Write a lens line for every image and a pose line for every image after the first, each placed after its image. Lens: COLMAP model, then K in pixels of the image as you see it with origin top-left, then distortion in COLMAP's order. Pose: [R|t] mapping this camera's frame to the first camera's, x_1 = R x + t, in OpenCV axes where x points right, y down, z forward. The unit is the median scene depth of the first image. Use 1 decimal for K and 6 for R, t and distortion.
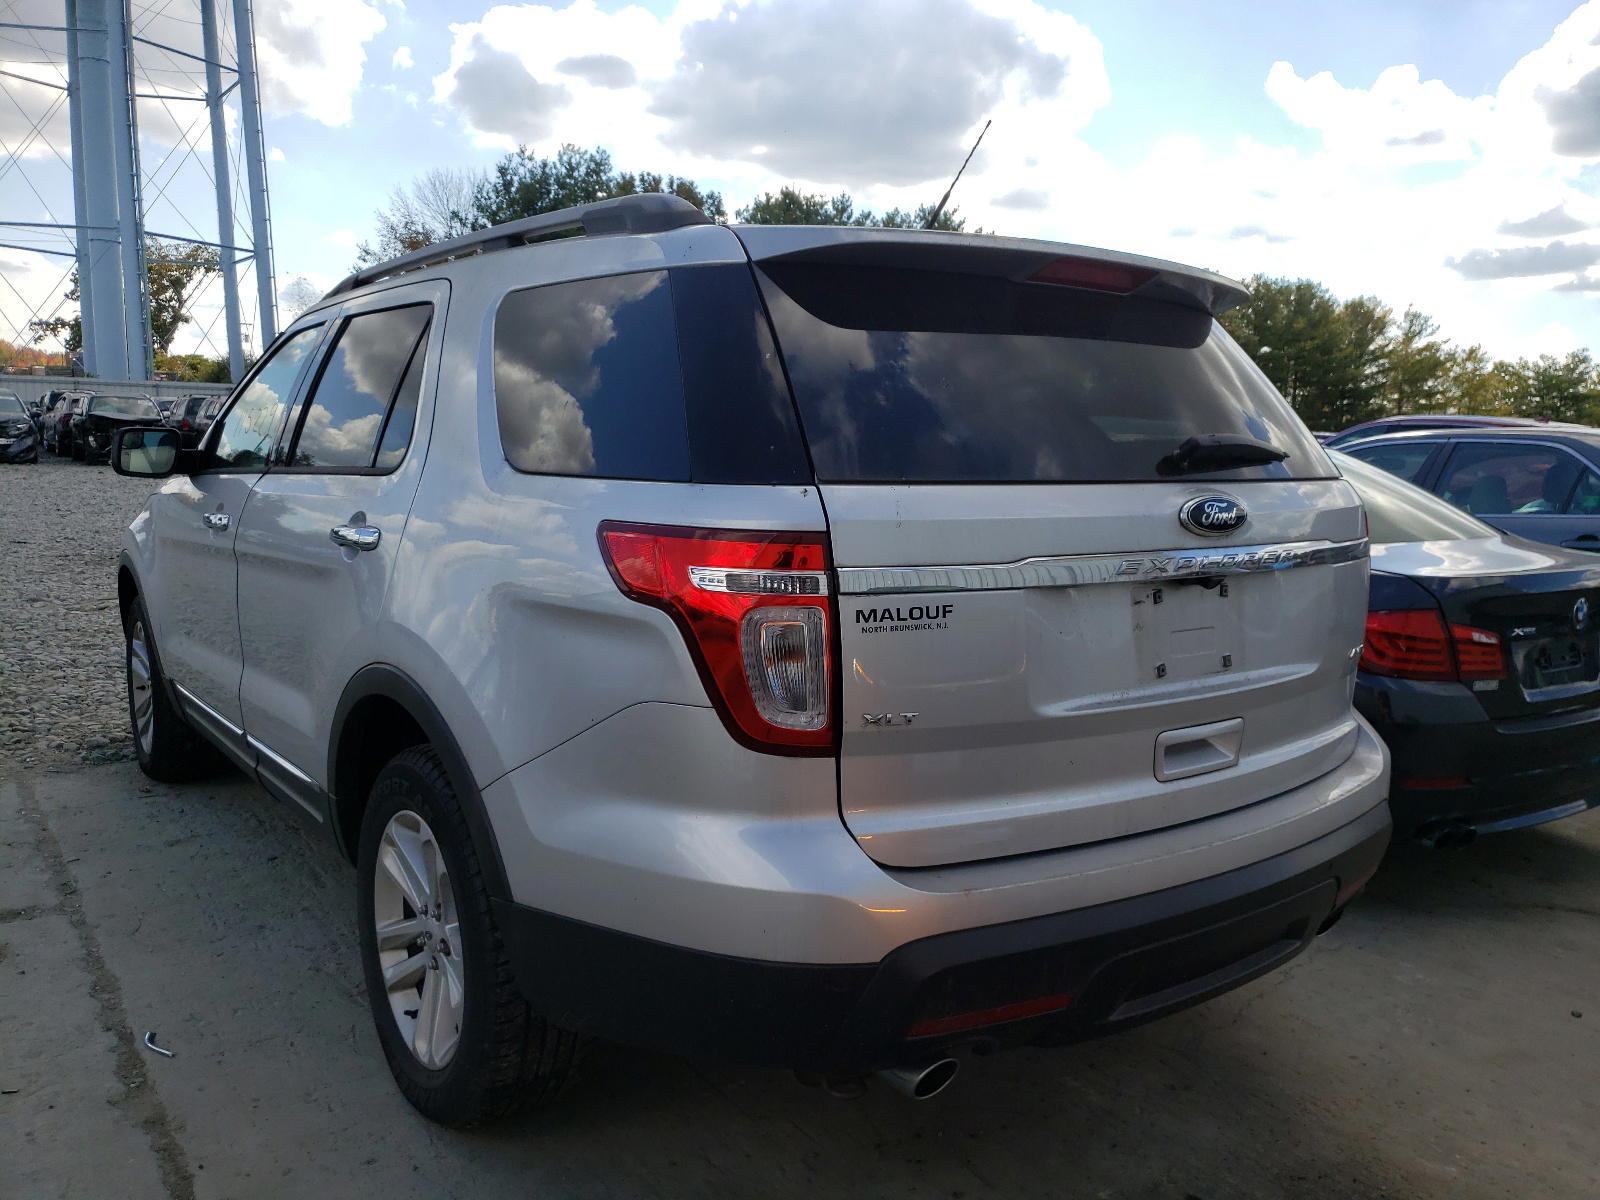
lens RADIAL K [[1222.7, 0, 800.0], [0, 1222.7, 600.0], [0, 0, 1]] dist [0.004691, 0.000244]
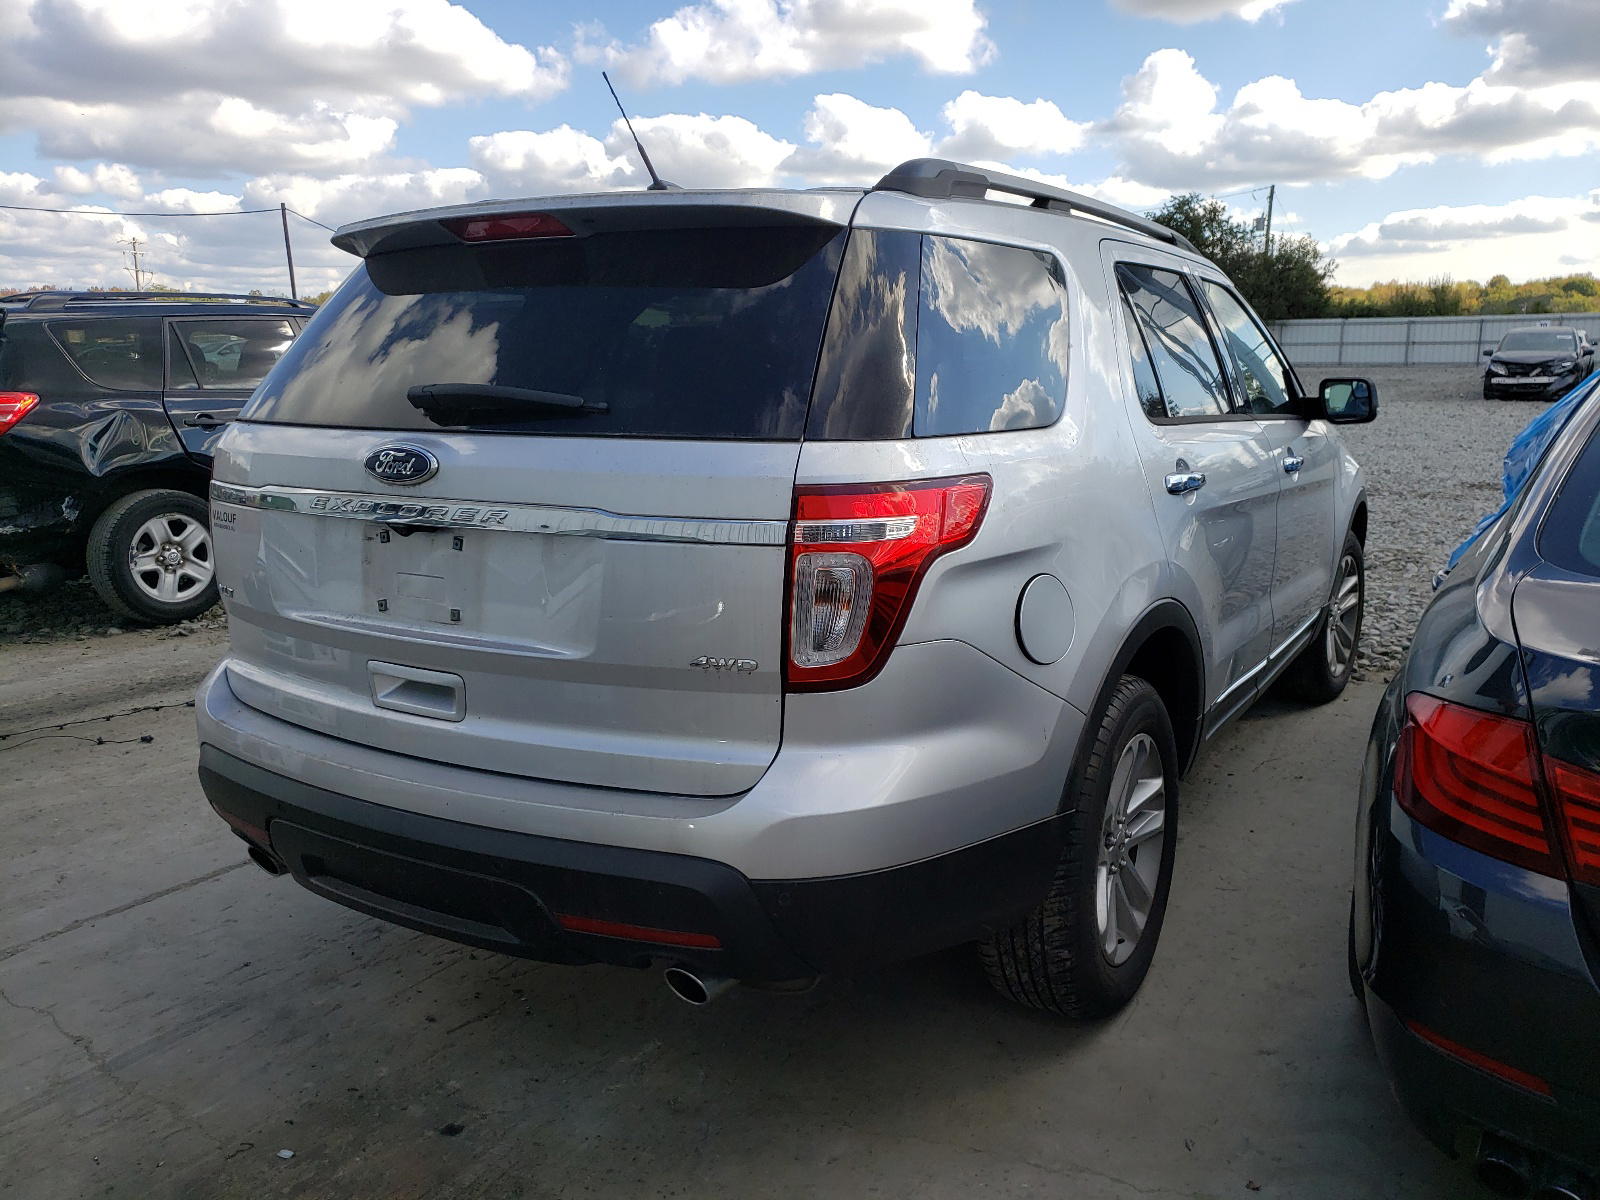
lens RADIAL K [[1222.7, 0, 800.0], [0, 1222.7, 600.0], [0, 0, 1]] dist [0.004691, 0.000244]
pose [[0.401454, 0.149904, -0.903529, 0.885852], [-0.104951, 0.987546, 0.117211, -0.070343], [0.909846, 0.047772, 0.412187, 0.560625]]
